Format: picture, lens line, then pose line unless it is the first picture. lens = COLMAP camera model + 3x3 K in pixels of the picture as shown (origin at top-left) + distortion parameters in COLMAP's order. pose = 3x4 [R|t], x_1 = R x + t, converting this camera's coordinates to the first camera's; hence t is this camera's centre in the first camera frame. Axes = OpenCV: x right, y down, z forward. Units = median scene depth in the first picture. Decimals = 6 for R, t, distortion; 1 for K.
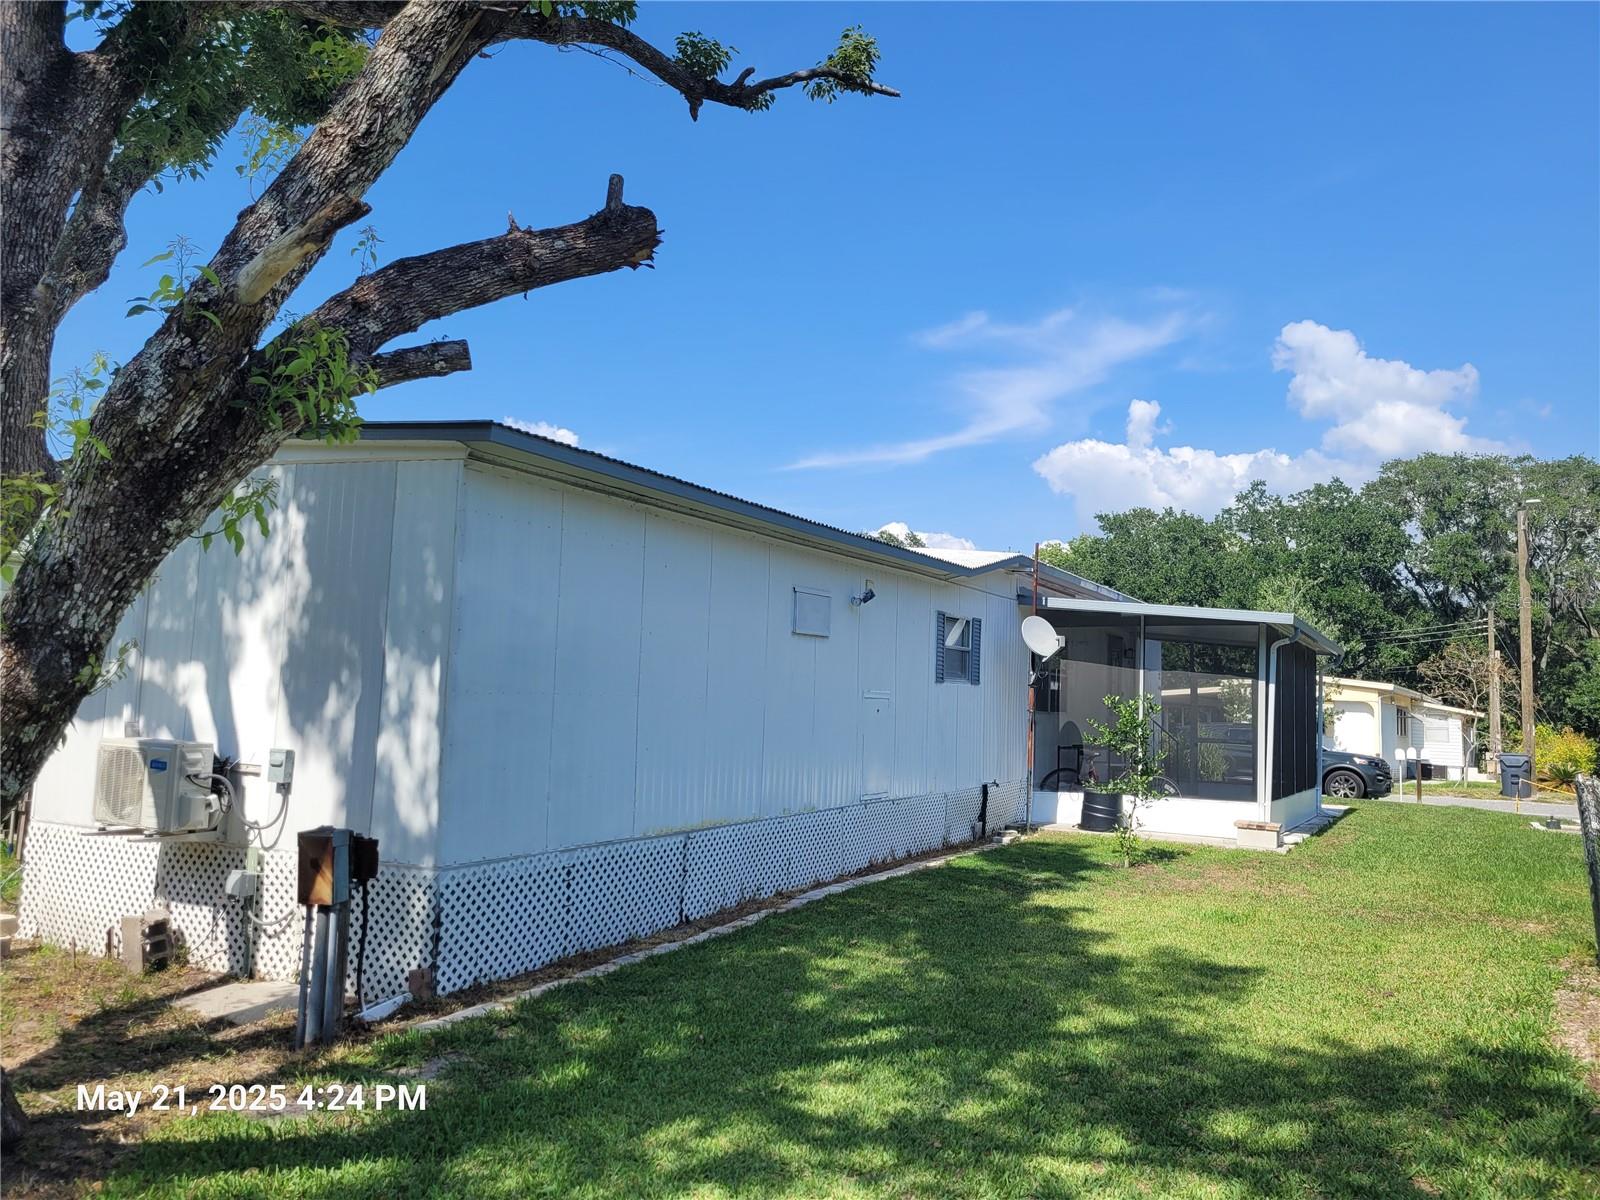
lens RADIAL K [[1199.8, 0, 809.0], [0, 1199.8, 586.8], [0, 0, 1]] dist [0.056671, -0.040884]
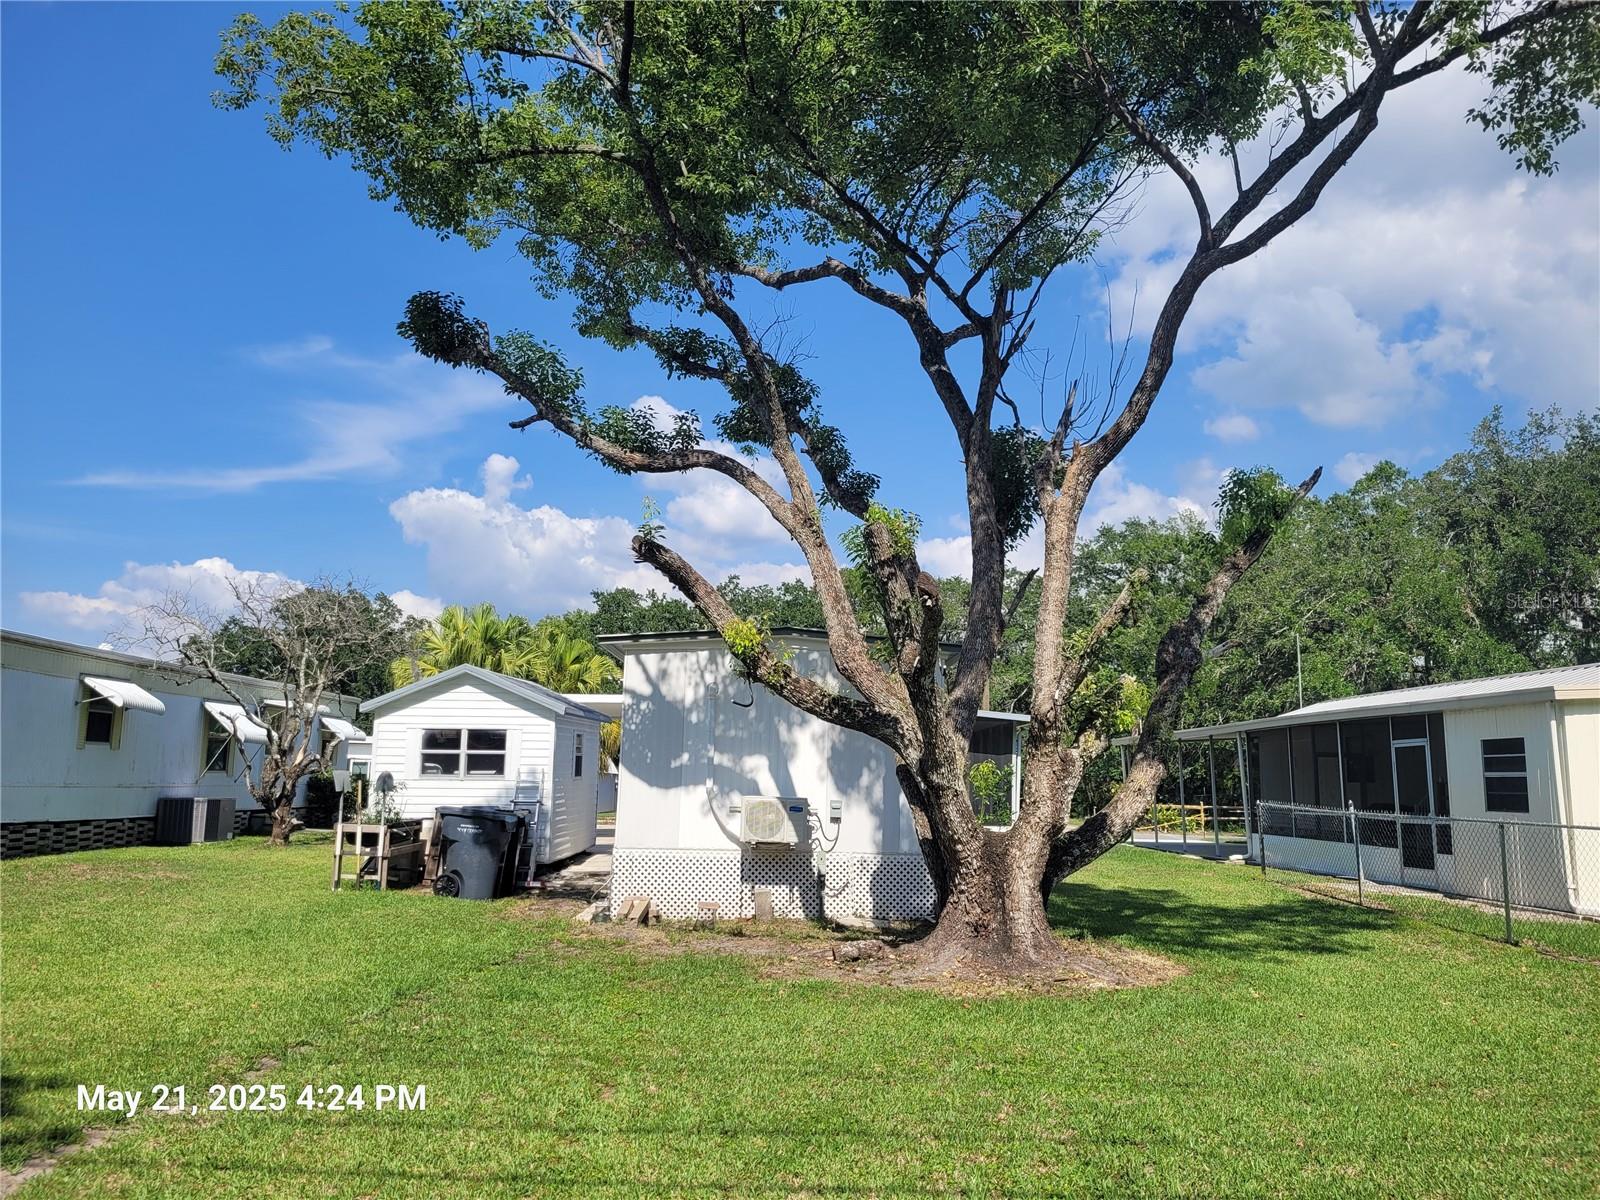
lens RADIAL K [[1199.8, 0, 809.0], [0, 1199.8, 586.8], [0, 0, 1]] dist [0.056671, -0.040884]
pose [[0.872495, 0.071507, 0.483362, -1.408754], [-0.048516, 0.997023, -0.059924, -0.093516], [-0.486208, 0.028833, 0.873367, -0.686346]]
